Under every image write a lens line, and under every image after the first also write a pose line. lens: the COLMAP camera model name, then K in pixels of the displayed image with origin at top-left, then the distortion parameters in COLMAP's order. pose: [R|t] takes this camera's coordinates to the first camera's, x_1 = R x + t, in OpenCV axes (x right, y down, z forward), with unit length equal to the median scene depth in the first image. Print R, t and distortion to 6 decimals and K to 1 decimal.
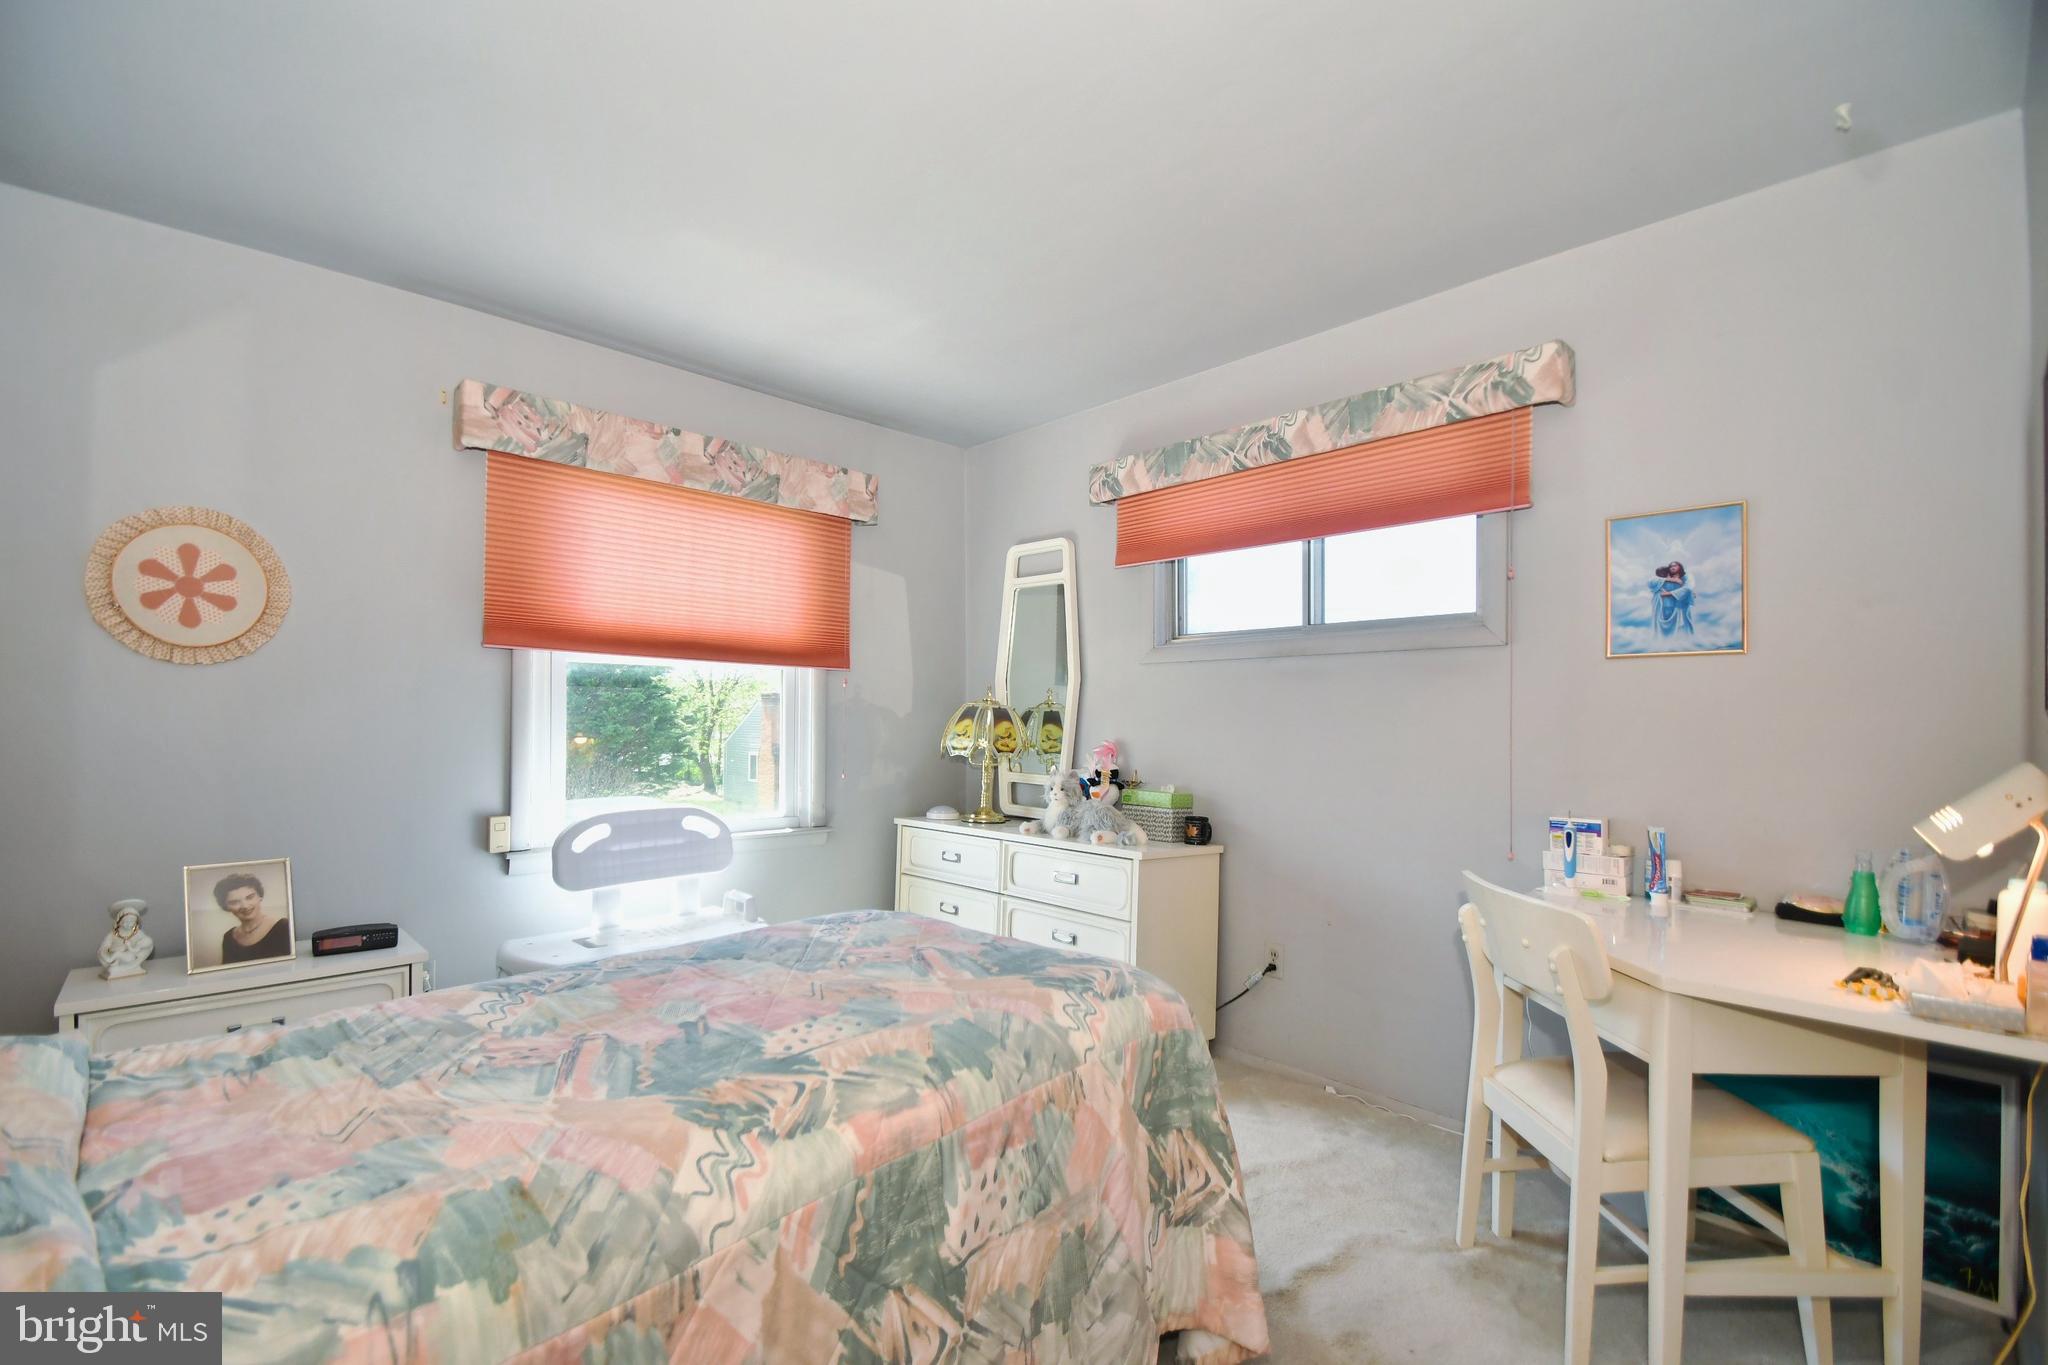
lens RADIAL K [[900.7, 0, 1003.2], [0, 900.7, 713.4], [0, 0, 1]] dist [0.021173, -0.020492]
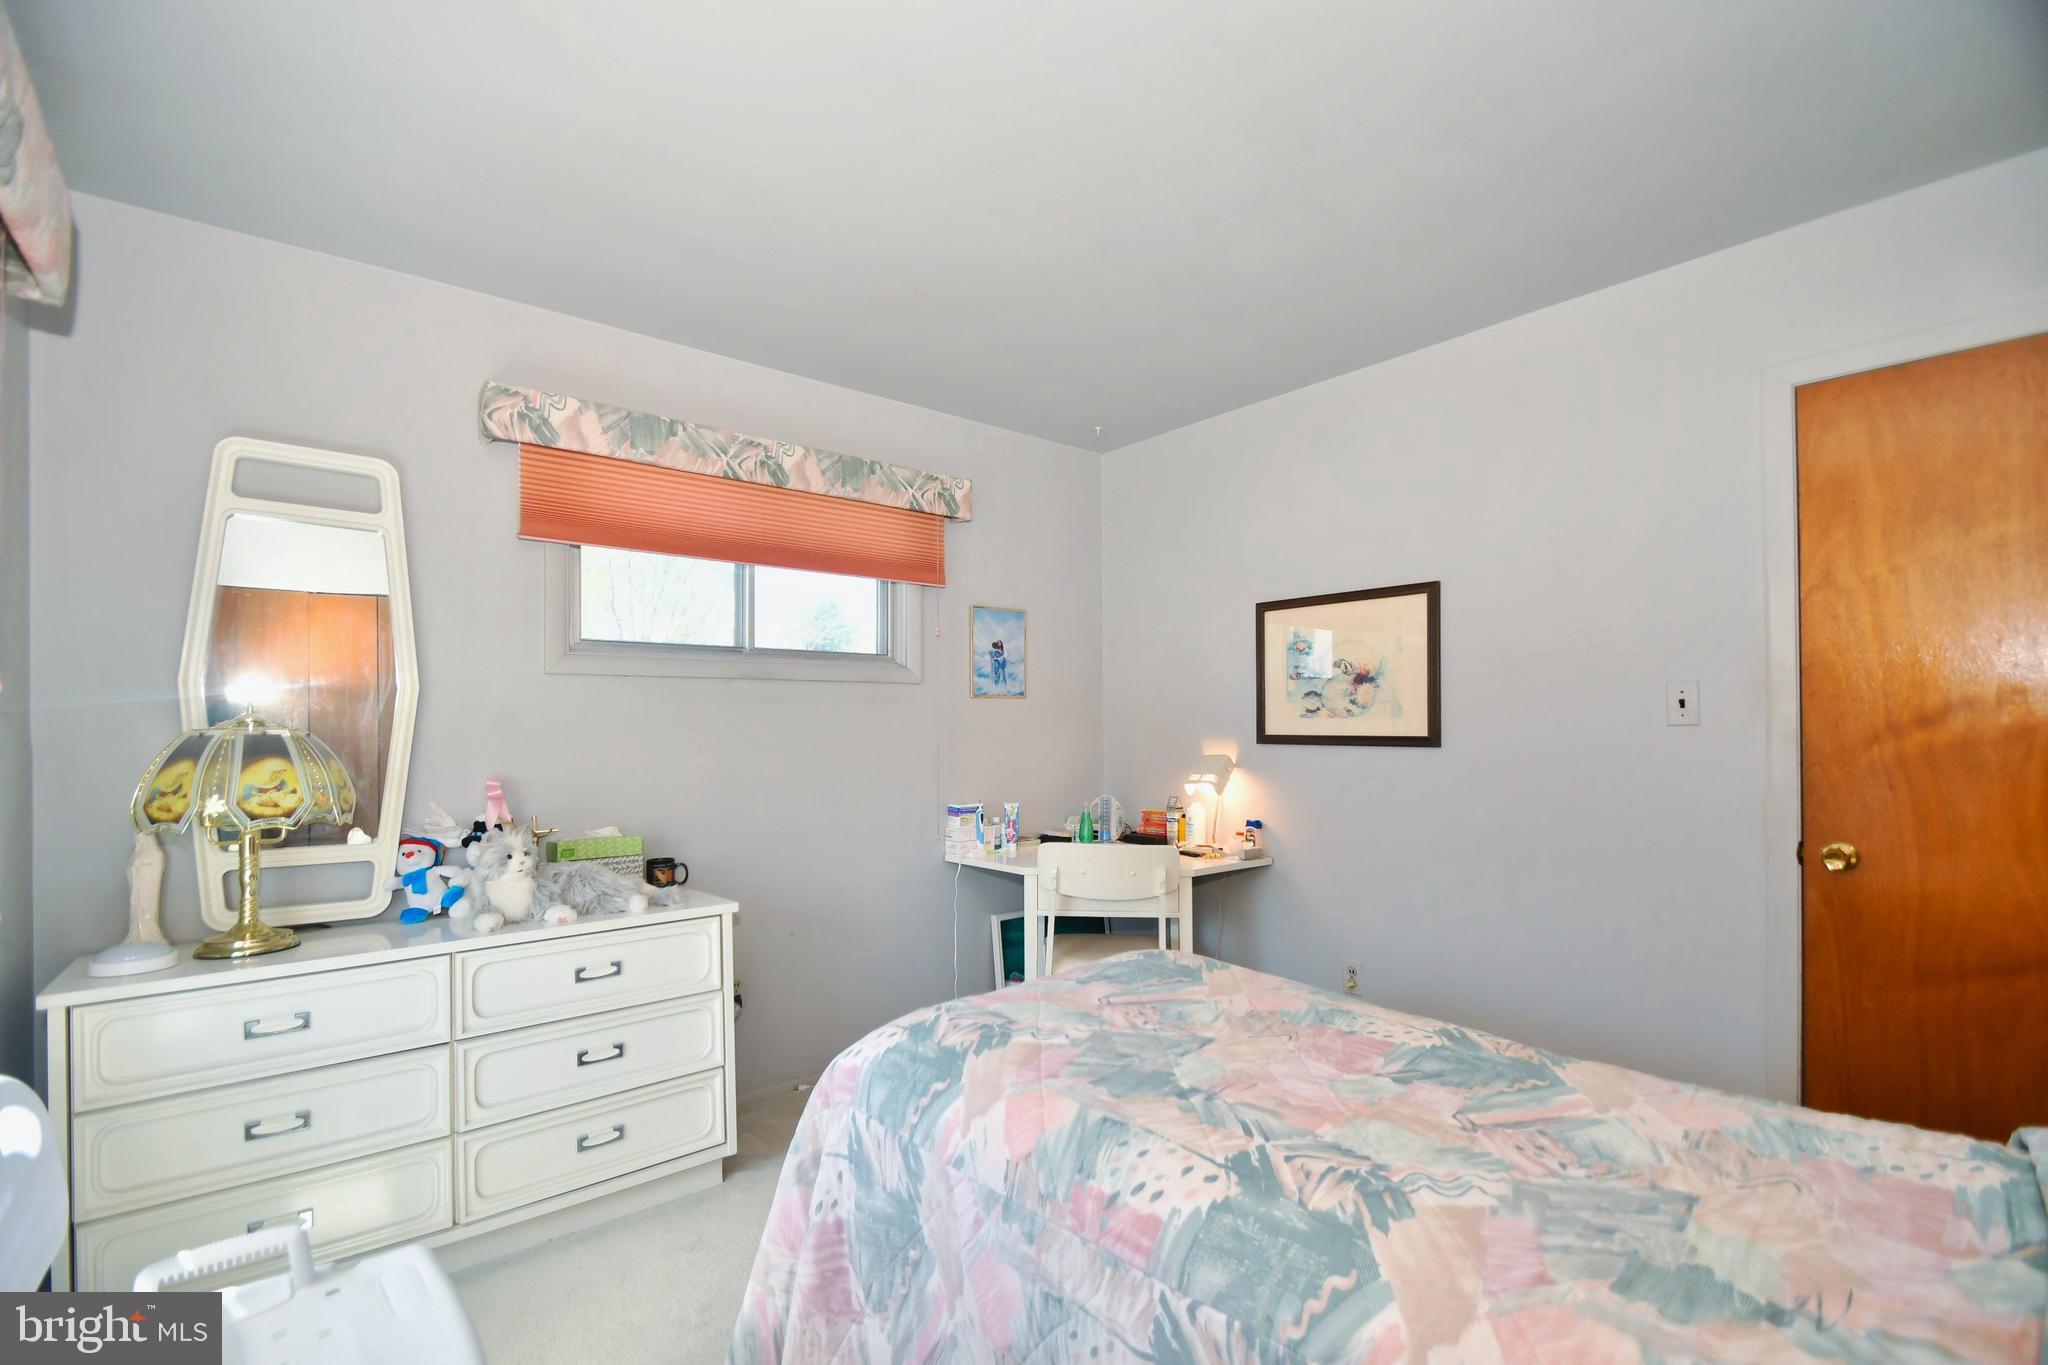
lens RADIAL K [[900.7, 0, 1003.2], [0, 900.7, 713.4], [0, 0, 1]] dist [0.021173, -0.020492]
pose [[0.071293, 0.000107, 0.997455, -0.879071], [-0.002970, 0.999996, 0.000105, -0.035350], [-0.997451, -0.002970, 0.071293, 0.877708]]
